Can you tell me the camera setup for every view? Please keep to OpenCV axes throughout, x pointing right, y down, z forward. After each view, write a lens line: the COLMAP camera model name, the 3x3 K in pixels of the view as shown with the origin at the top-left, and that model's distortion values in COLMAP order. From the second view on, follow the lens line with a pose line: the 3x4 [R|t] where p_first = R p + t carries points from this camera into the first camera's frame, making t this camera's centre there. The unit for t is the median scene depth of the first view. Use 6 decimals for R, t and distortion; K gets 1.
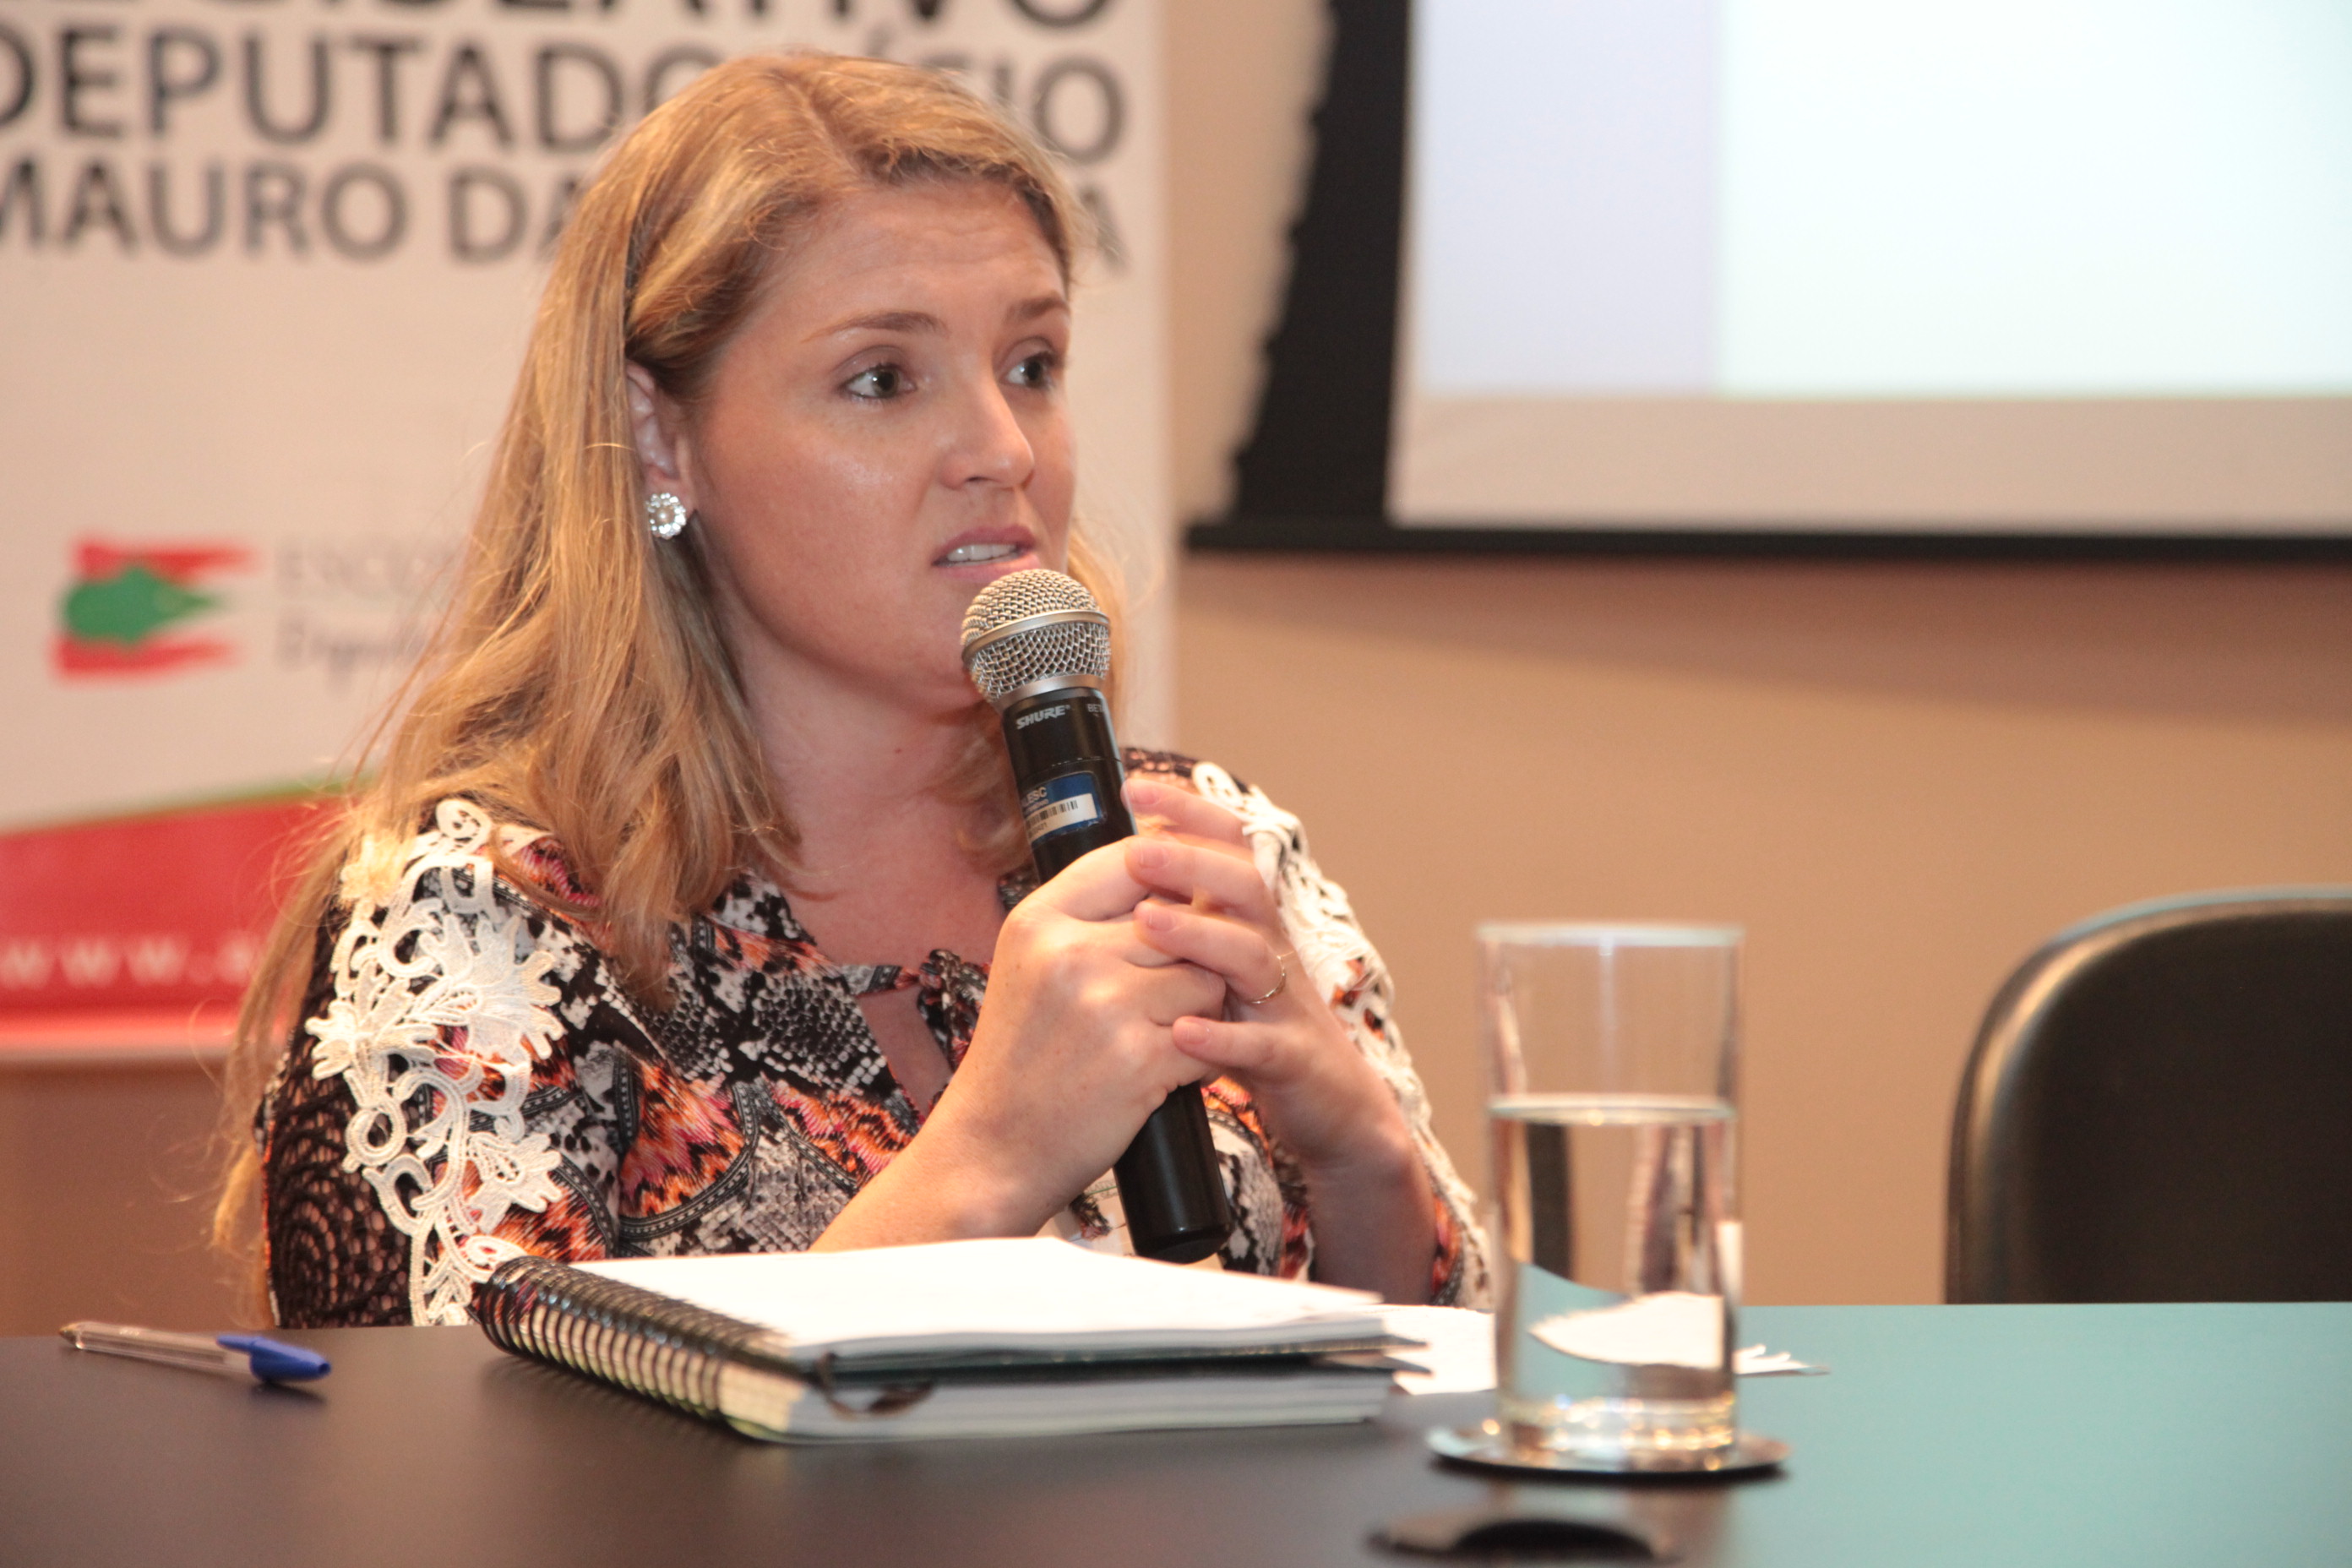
lens RADIAL K [[5557.4, 0, 1183.4], [0, 5557.4, 794.1], [0, 0, 1]] dist [0.504353, 0.000000]
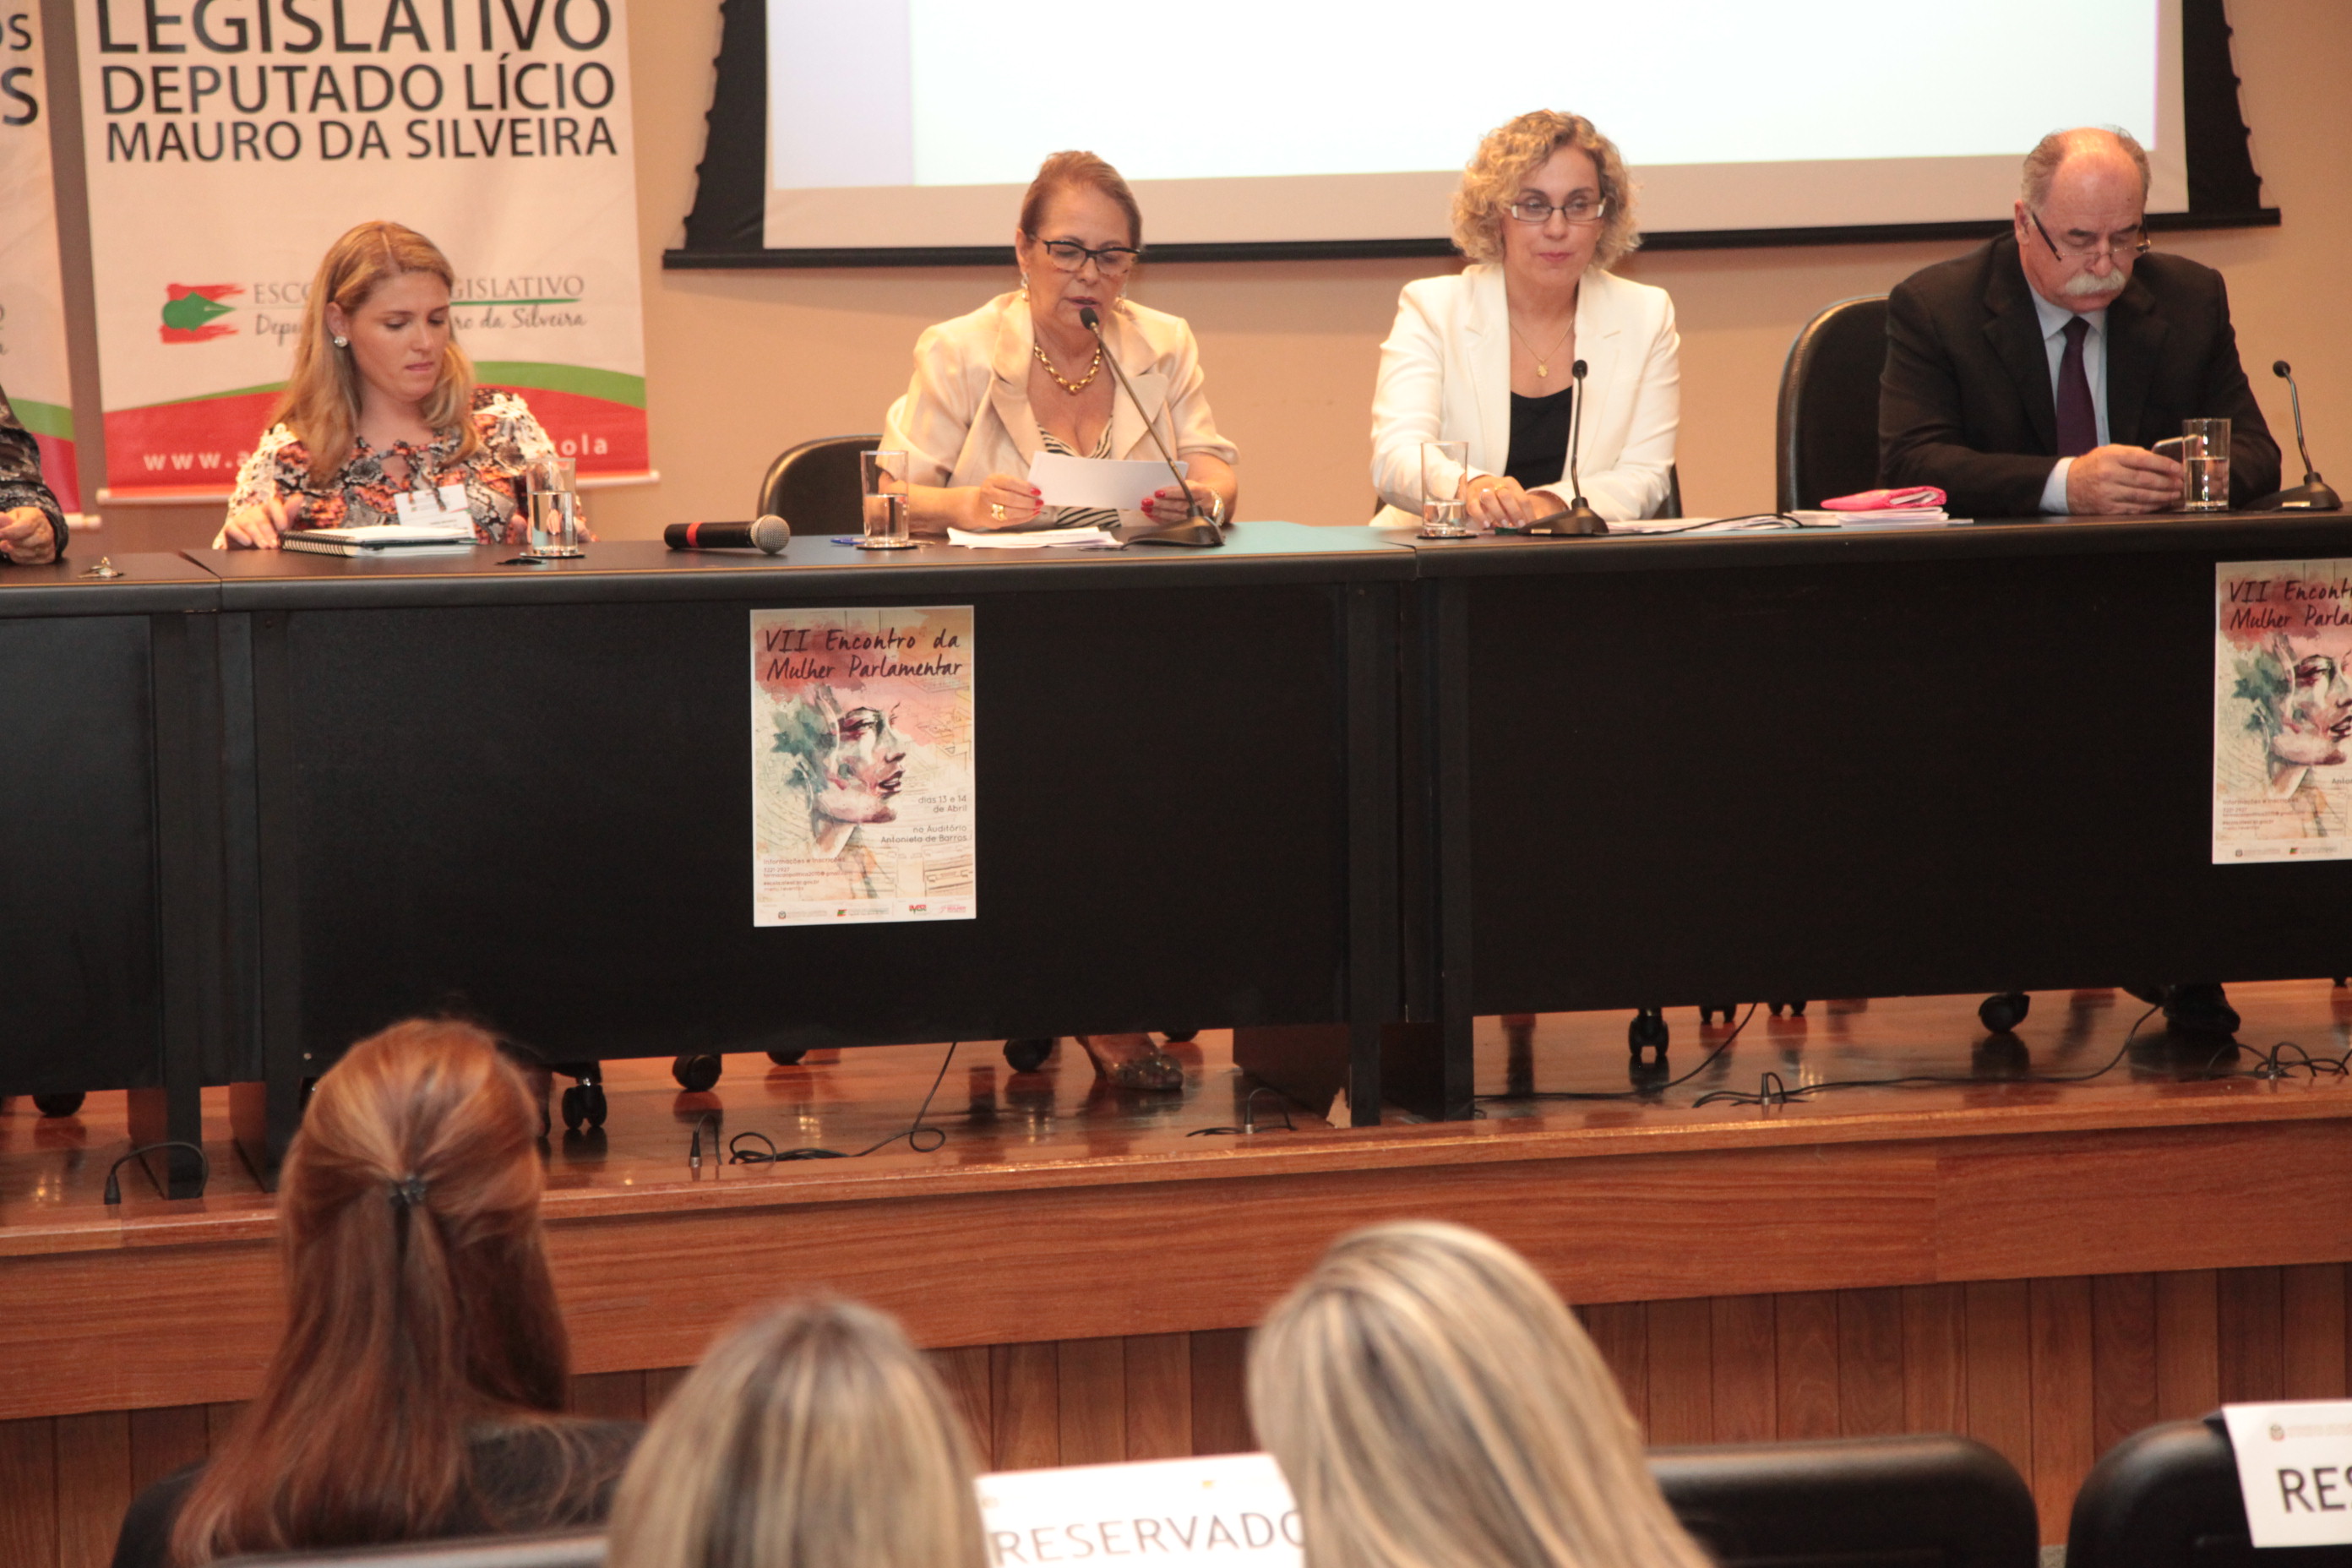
lens RADIAL K [[5331.5, 0, 1174.0], [0, 5331.5, 803.8], [0, 0, 1]] dist [0.421713, 0.000000]
pose [[0.999786, -0.020002, 0.005231, 0.211182], [0.019379, 0.994799, 0.099999, -0.047172], [-0.007204, -0.099876, 0.994974, -1.295273]]
